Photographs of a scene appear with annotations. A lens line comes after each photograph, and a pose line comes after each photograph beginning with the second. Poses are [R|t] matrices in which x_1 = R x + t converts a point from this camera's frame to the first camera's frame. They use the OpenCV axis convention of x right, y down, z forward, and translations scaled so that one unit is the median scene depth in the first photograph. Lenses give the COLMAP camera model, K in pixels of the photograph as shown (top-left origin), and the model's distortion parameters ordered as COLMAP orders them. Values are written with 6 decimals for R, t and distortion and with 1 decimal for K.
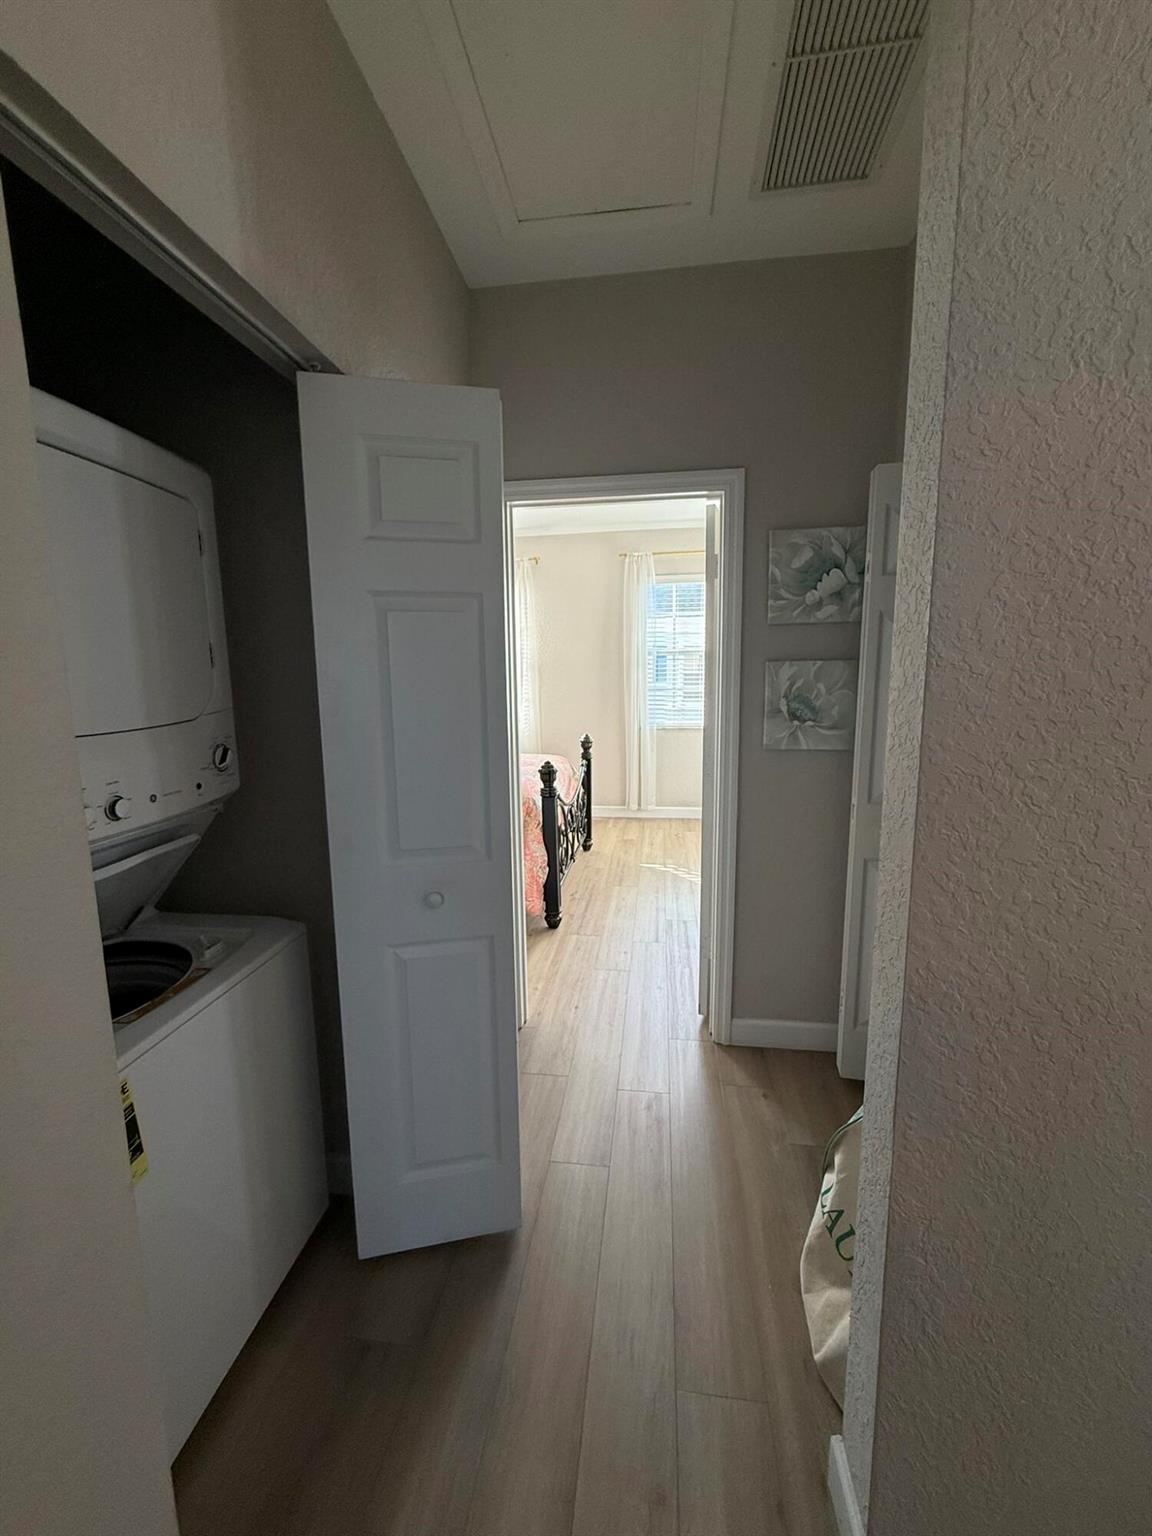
lens RADIAL K [[609.8, 0, 577.4], [0, 609.8, 772.4], [0, 0, 1]] dist [0.000651, 0.000870]
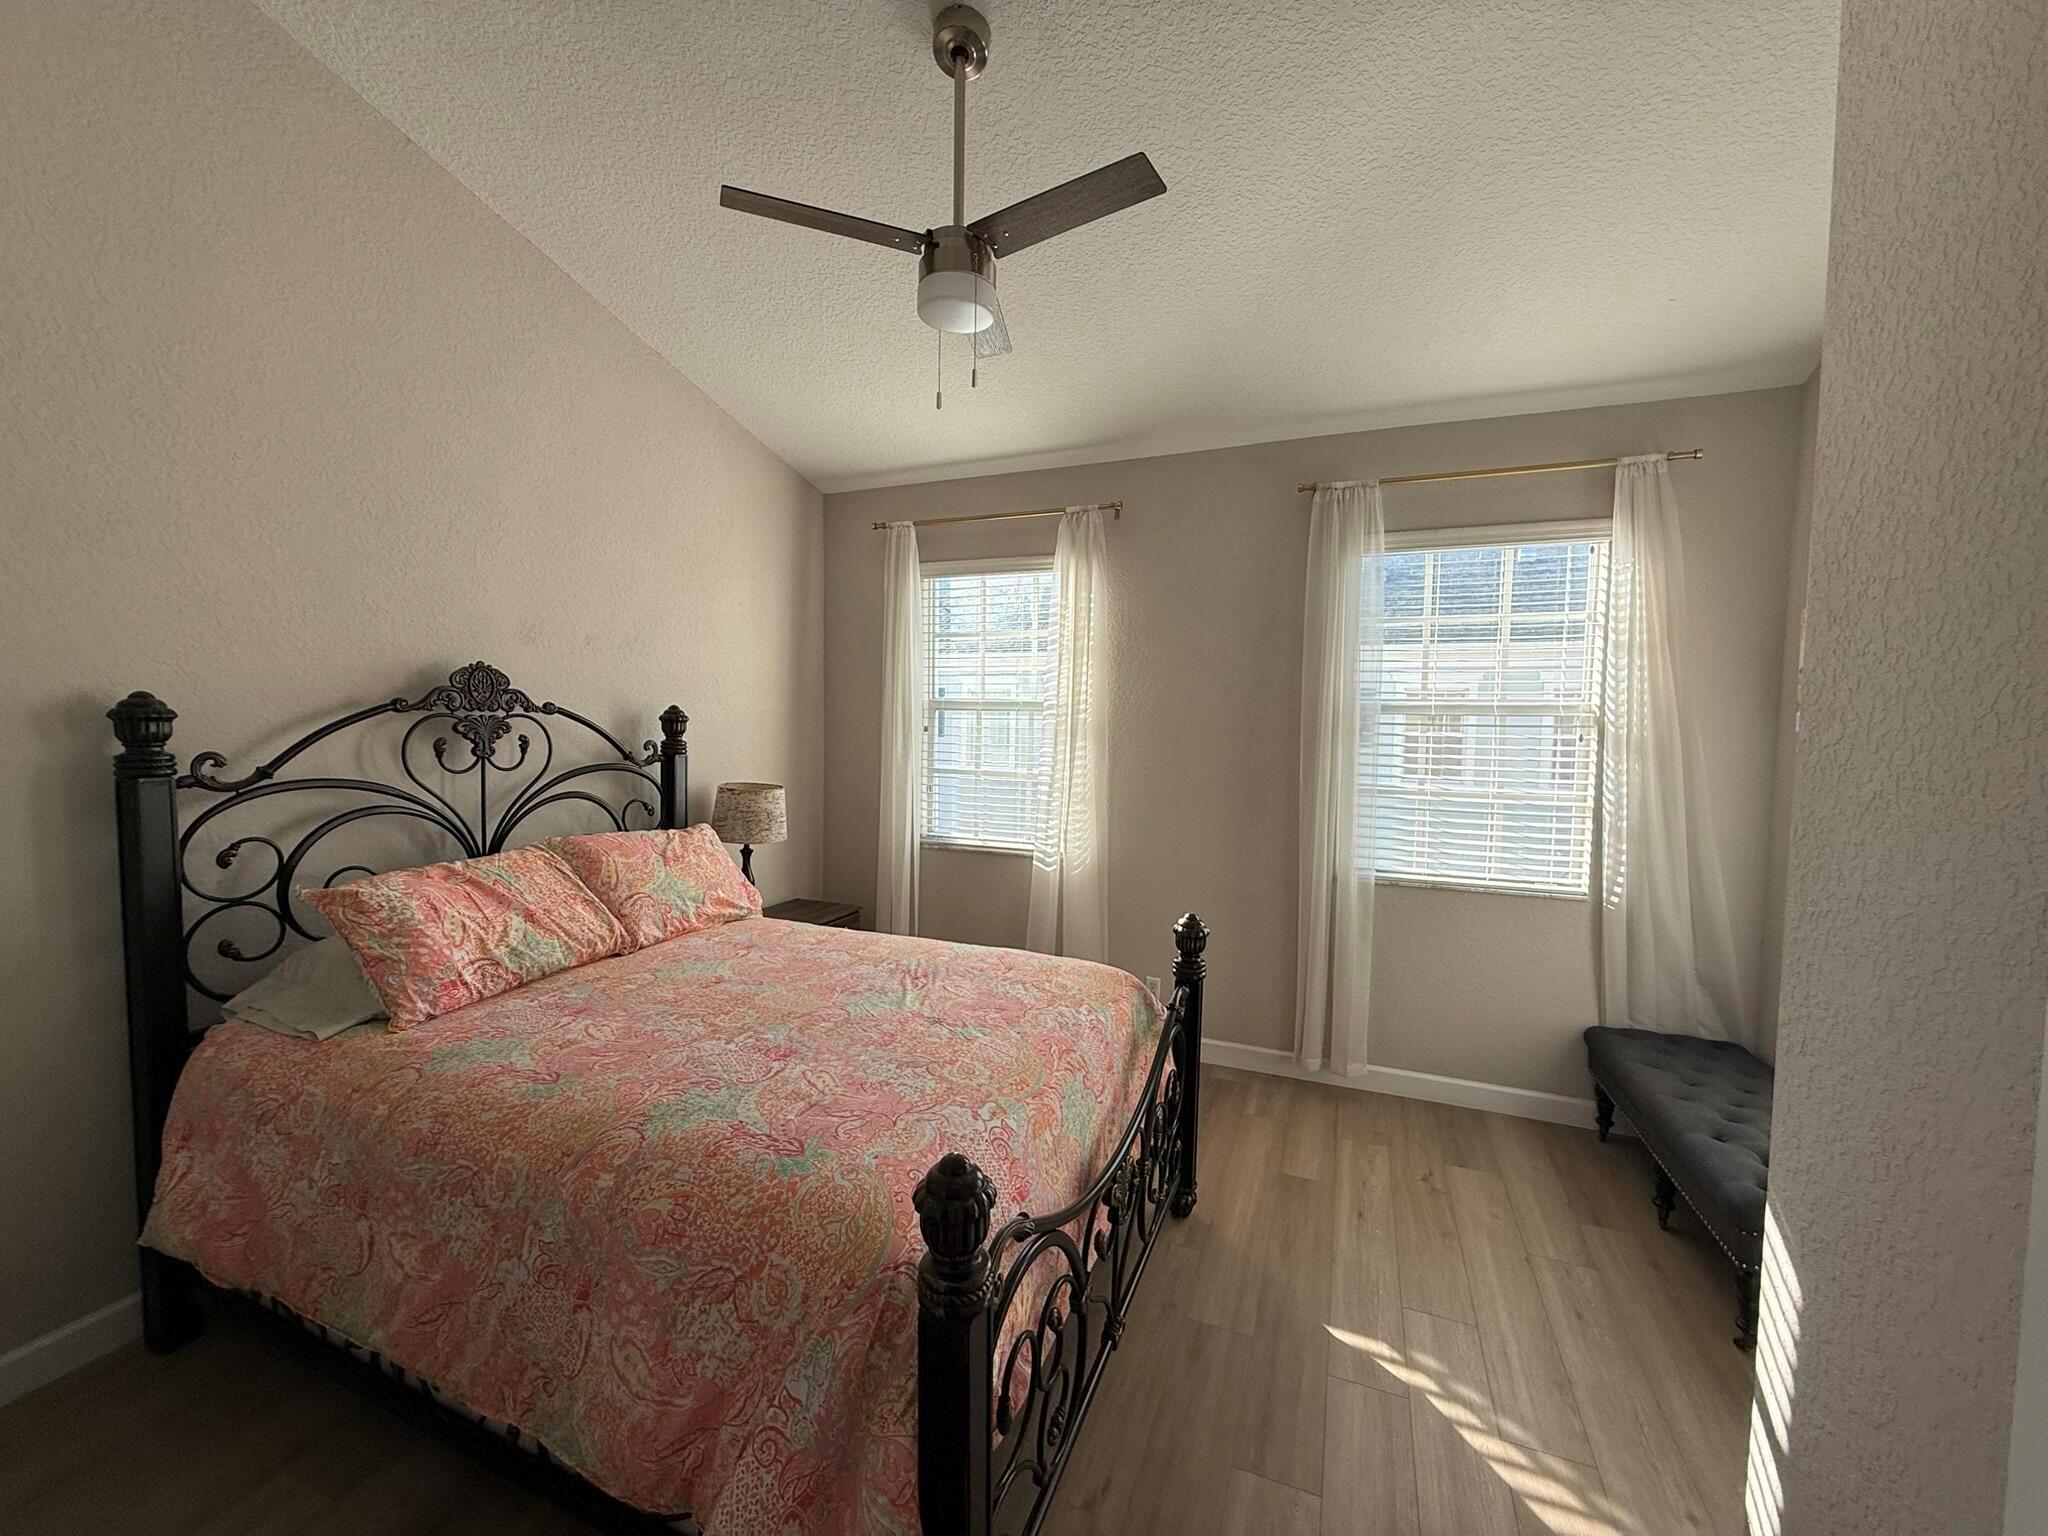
lens RADIAL K [[813.0, 0, 1016.7], [0, 813.0, 760.0], [0, 0, 1]] dist [0.000651, 0.000870]
pose [[0.964905, 0.042873, -0.259077, 0.033705], [-0.067057, 0.994101, -0.085242, -0.100099], [0.253894, 0.099624, 0.962088, 0.416829]]
